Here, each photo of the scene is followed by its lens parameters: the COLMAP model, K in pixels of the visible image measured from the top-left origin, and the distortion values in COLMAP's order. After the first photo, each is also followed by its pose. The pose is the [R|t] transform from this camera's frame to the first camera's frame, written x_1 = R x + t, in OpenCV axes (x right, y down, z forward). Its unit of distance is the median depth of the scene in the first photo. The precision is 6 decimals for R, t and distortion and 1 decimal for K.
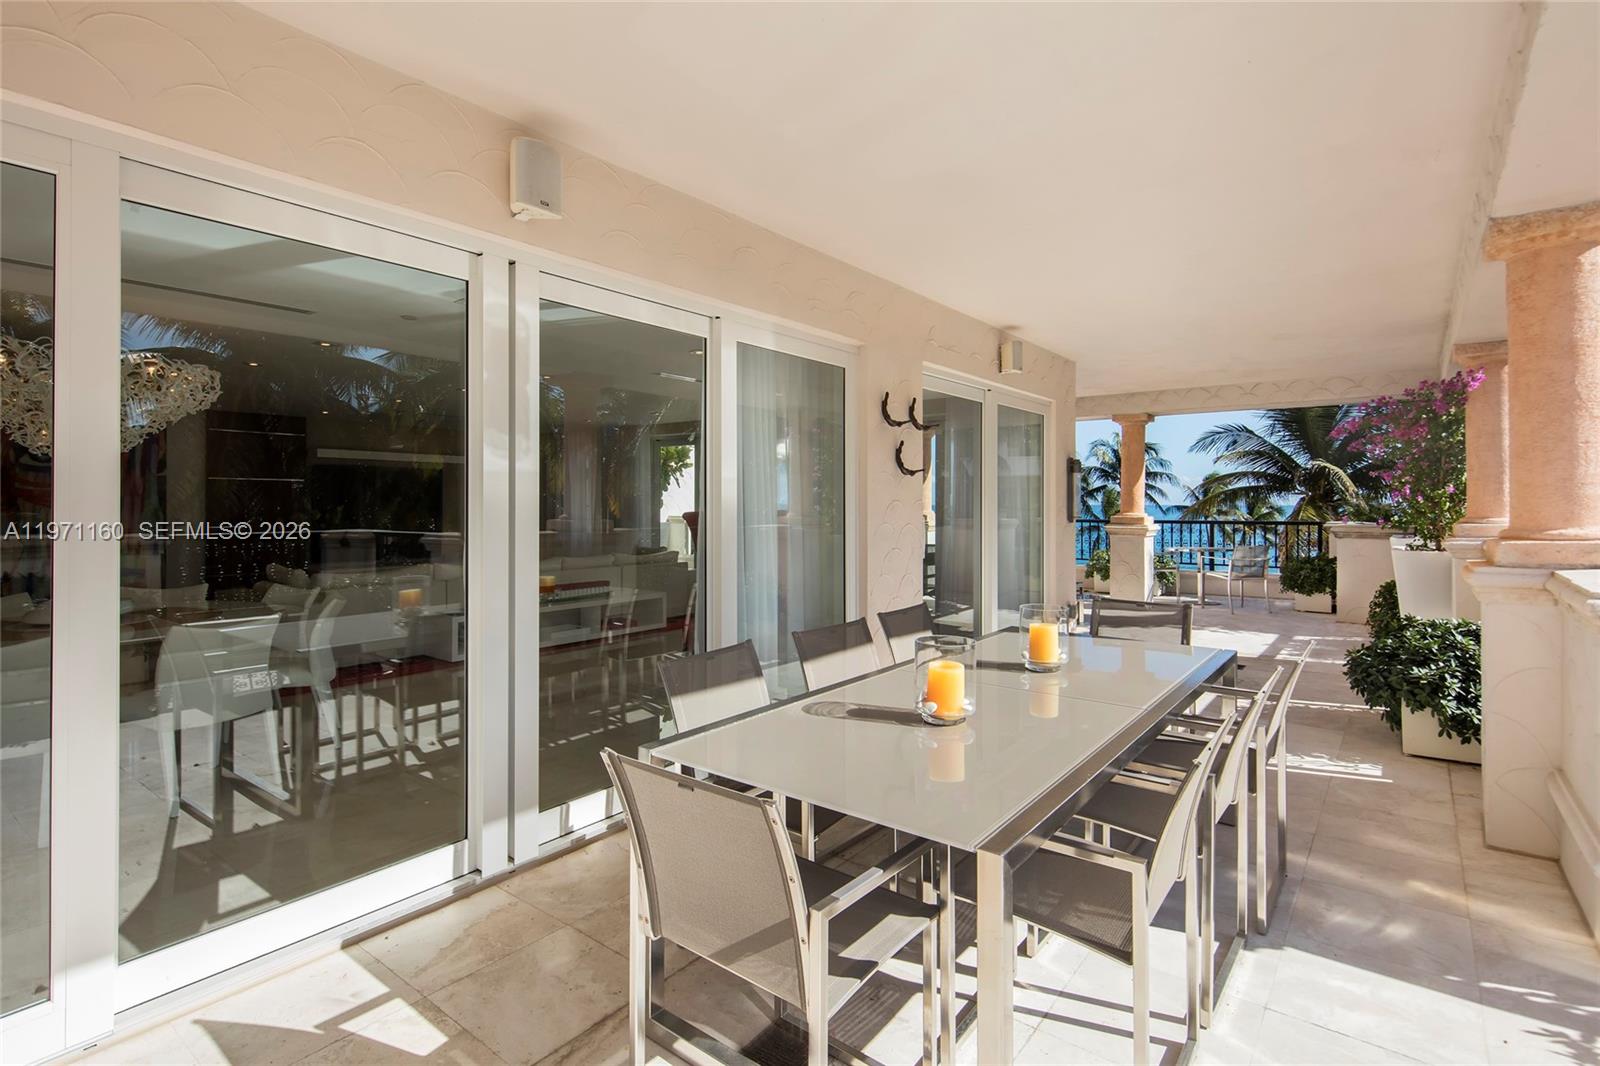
lens RADIAL K [[781.8, 0, 803.8], [0, 781.8, 503.2], [0, 0, 1]] dist [-0.000714, -0.000225]
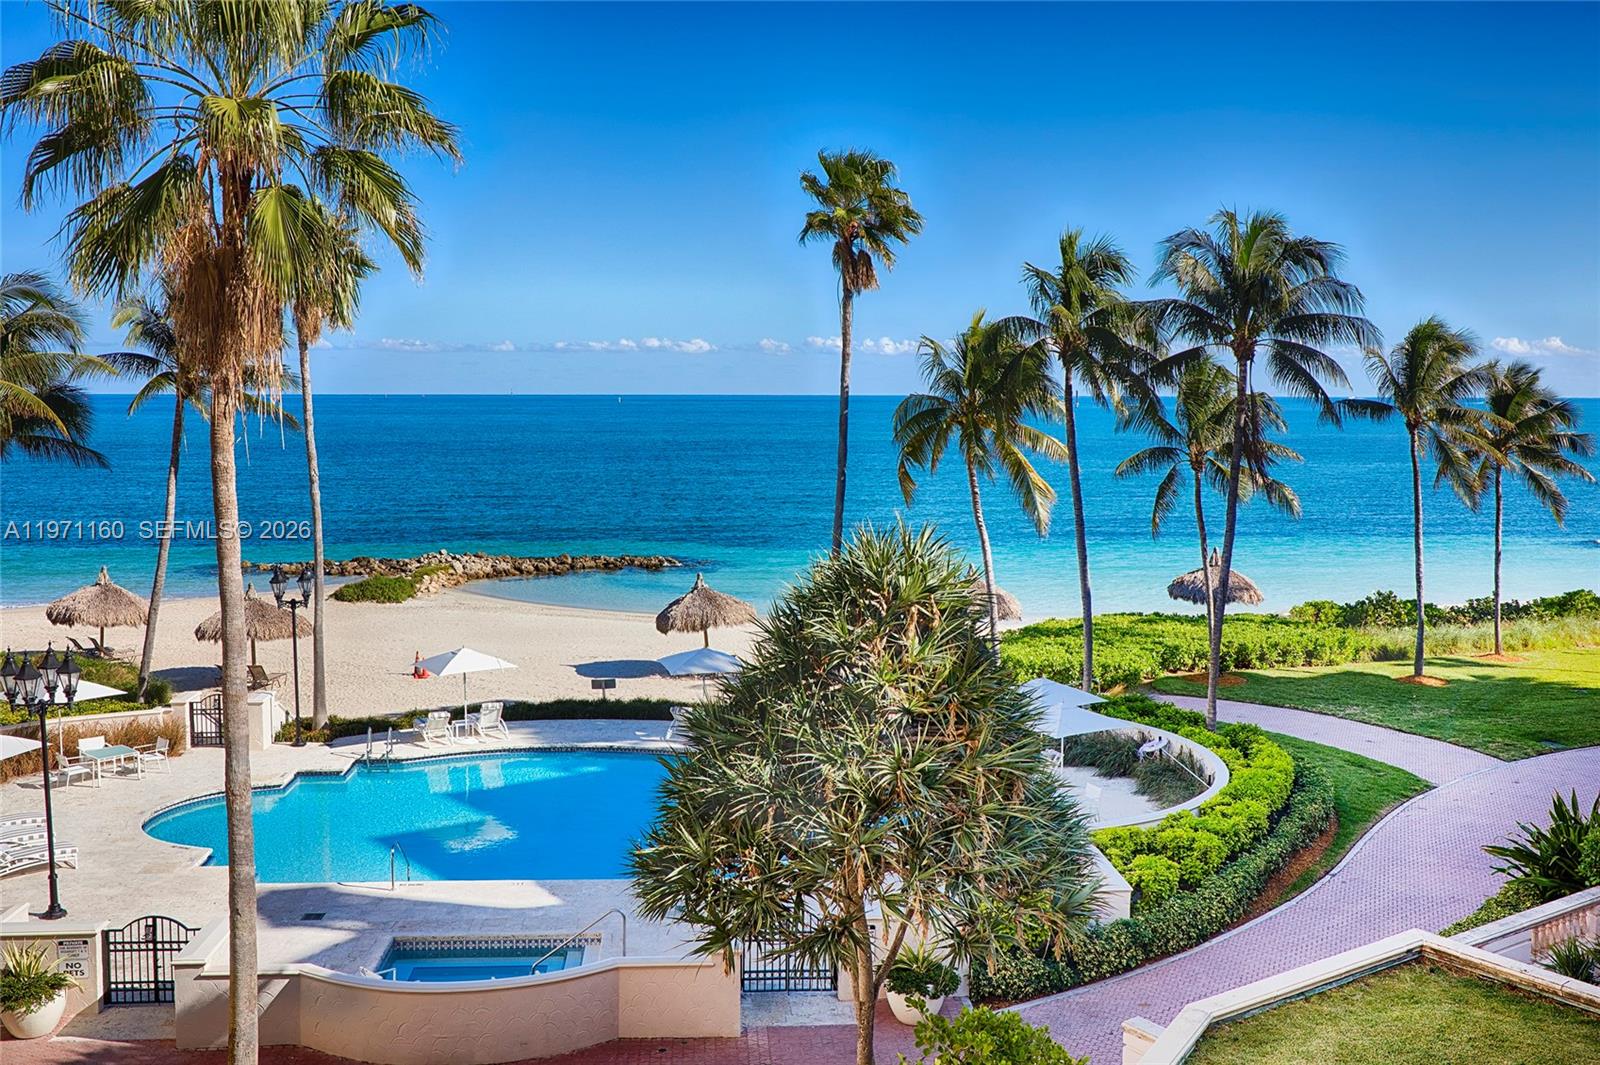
lens RADIAL K [[1548.6, 0, 800.0], [0, 1548.6, 532.5], [0, 0, 1]] dist [-0.018022, 0.010726]
pose [[0.991162, -0.011304, 0.132177, 0.217608], [-0.000613, 0.995962, 0.089775, -0.001714], [-0.132659, -0.089063, 0.987152, 0.655212]]
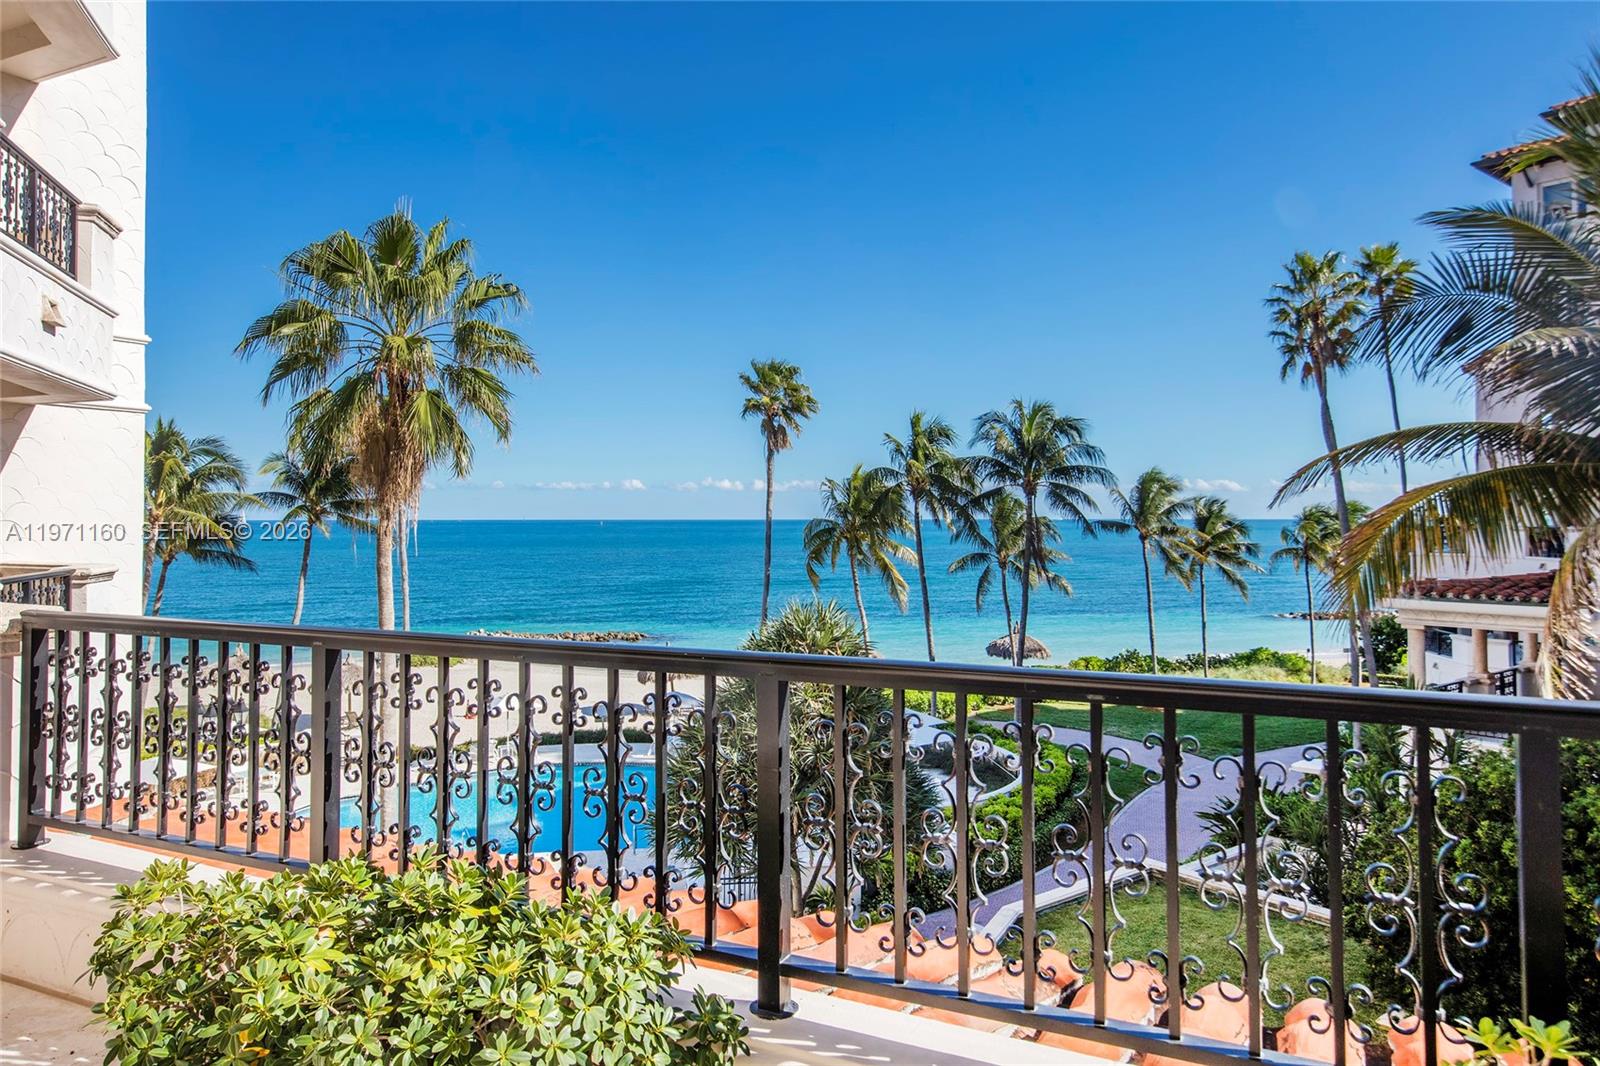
lens RADIAL K [[1084.0, 0, 797.0], [0, 1084.0, 493.9], [0, 0, 1]] dist [0.005884, 0.000784]
pose [[0.981097, 0.000856, 0.193516, 0.184983], [0.003508, 0.999747, -0.022210, -0.001660], [-0.193486, 0.022469, 0.980846, 0.557330]]
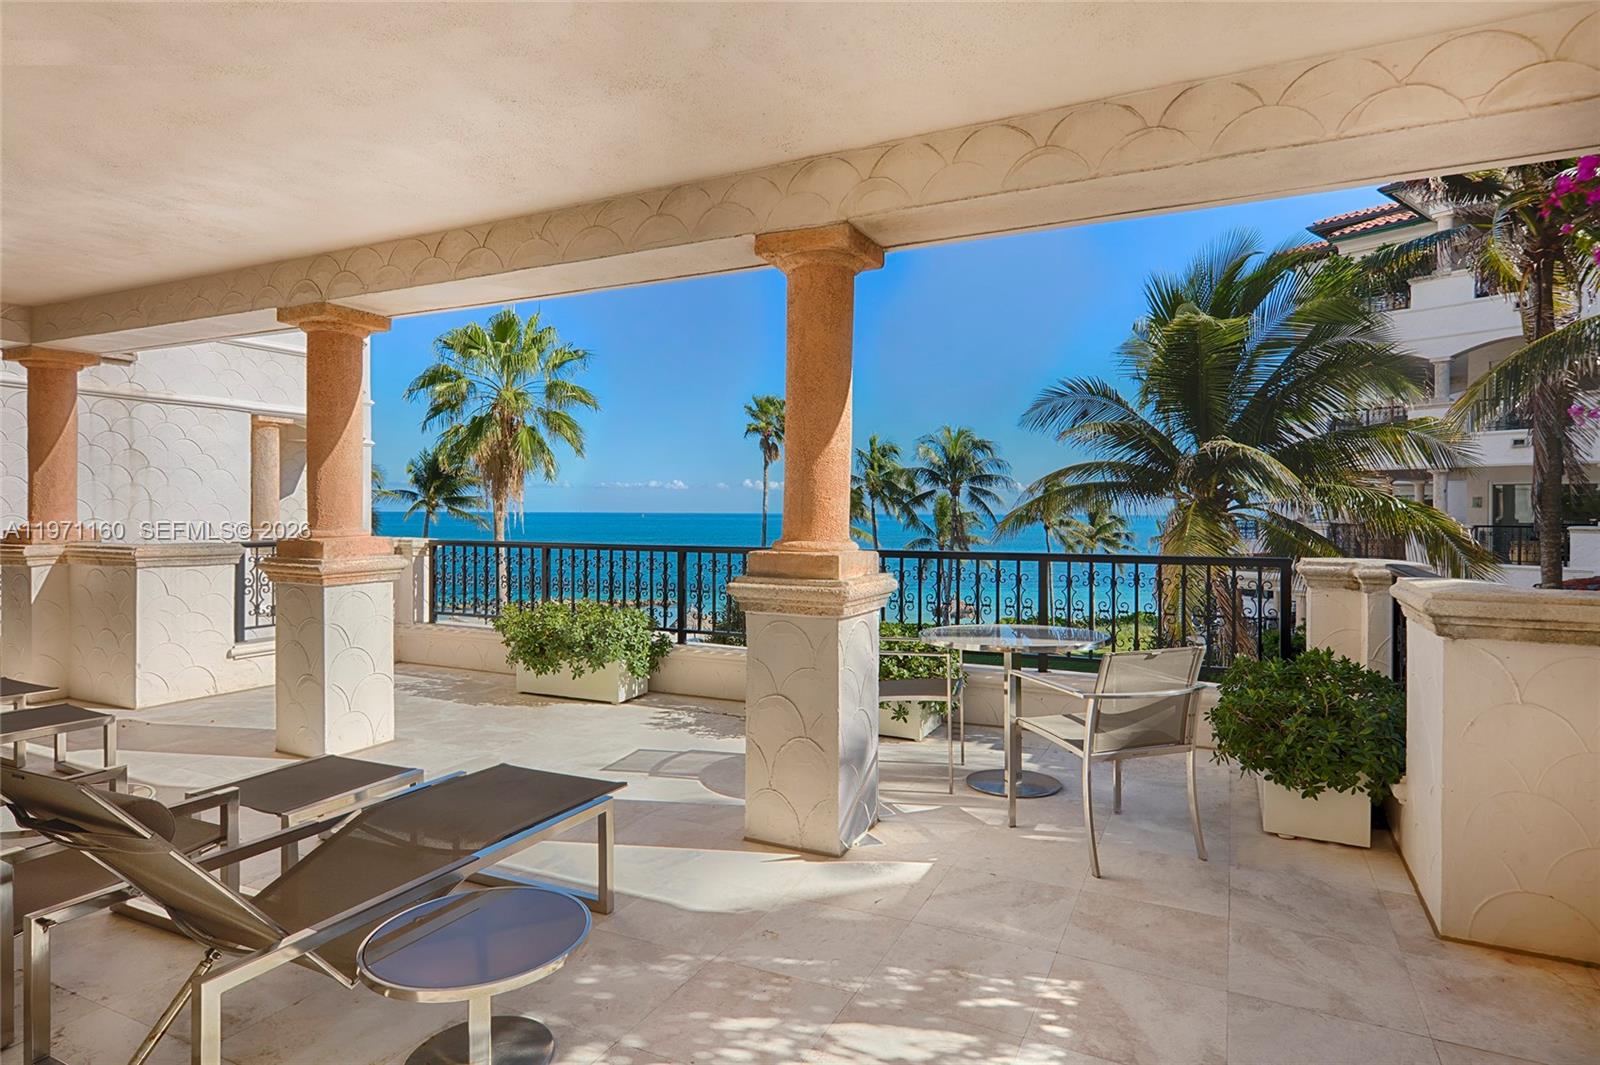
lens RADIAL K [[865.5, 0, 800.0], [0, 865.5, 532.5], [0, 0, 1]] dist [-0.003179, -0.000673]
pose [[0.981053, -0.002461, 0.193725, 0.185001], [-0.002155, 0.999719, 0.023609, 0.000105], [-0.193729, -0.023579, 0.980772, 0.346367]]
